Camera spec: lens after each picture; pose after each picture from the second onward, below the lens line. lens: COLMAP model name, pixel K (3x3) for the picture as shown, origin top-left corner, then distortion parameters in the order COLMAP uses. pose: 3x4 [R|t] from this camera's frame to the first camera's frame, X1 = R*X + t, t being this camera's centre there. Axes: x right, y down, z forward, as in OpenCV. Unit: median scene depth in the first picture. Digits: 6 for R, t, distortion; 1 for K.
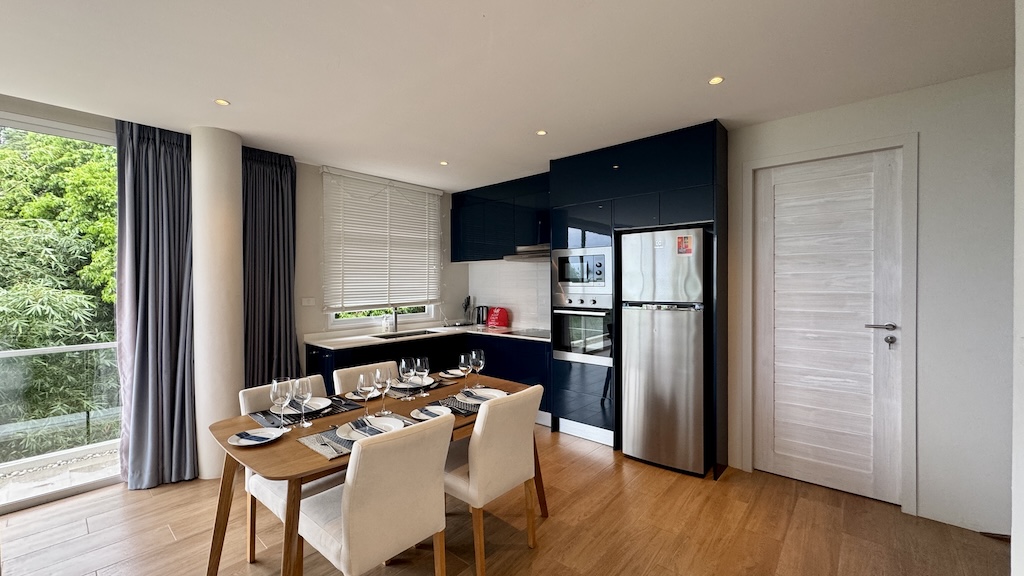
lens RADIAL K [[409.3, 0, 511.7], [0, 409.3, 284.1], [0, 0, 1]] dist [-0.000014, -0.000588]
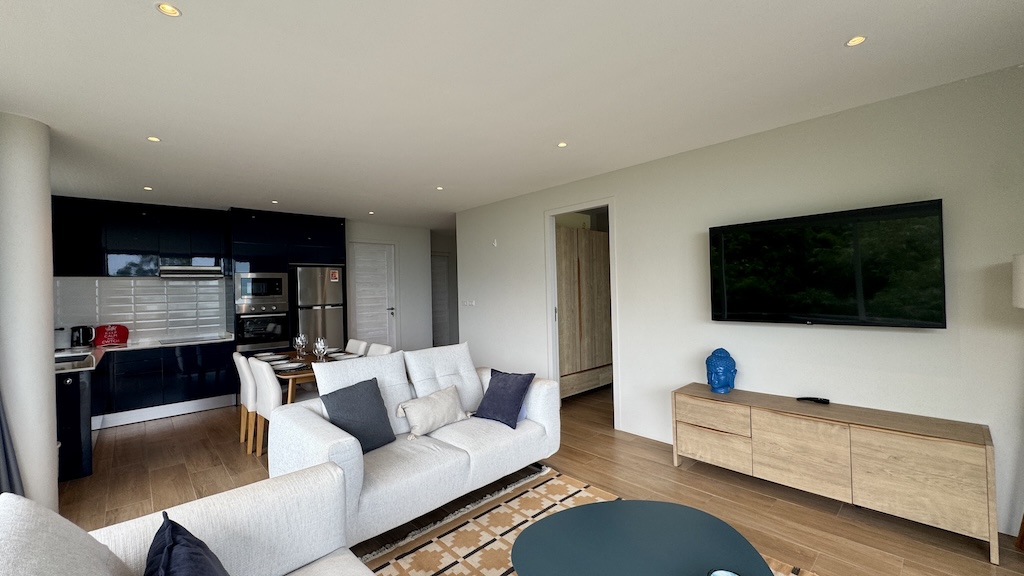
lens RADIAL K [[409.3, 0, 508.7], [0, 409.3, 286.1], [0, 0, 1]] dist [-0.000014, -0.000588]
pose [[0.108746, 0.009017, 0.994029, -0.959008], [0.031230, 0.999434, -0.012482, 0.006130], [-0.993579, 0.032401, 0.108403, -0.045322]]
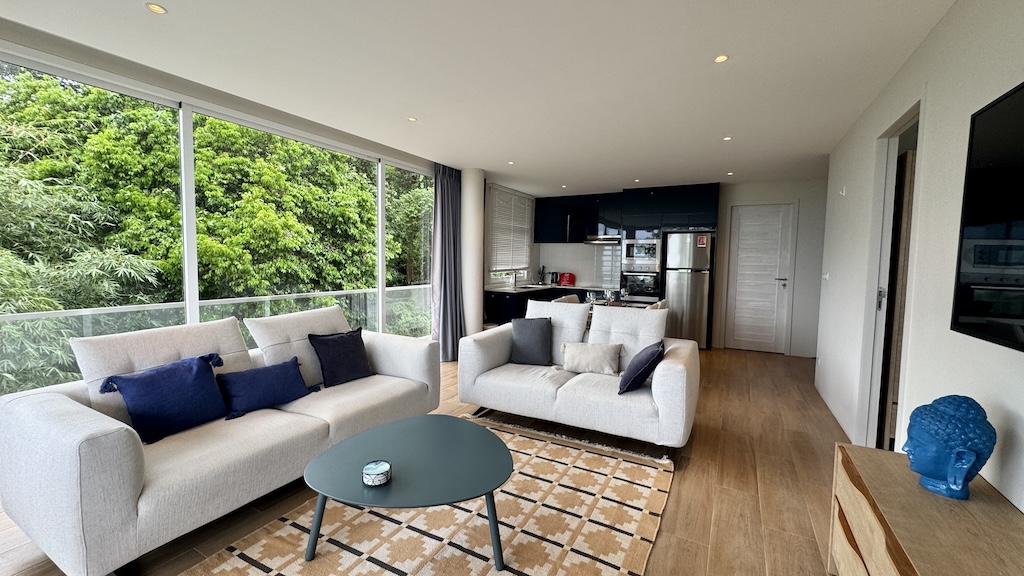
lens RADIAL K [[409.3, 0, 514.7], [0, 409.3, 284.3], [0, 0, 1]] dist [-0.000014, -0.000588]
pose [[0.976664, 0.009756, 0.214553, -0.614625], [-0.021411, 0.998414, 0.052062, 0.023880], [-0.213705, -0.055441, 0.975324, -0.543283]]
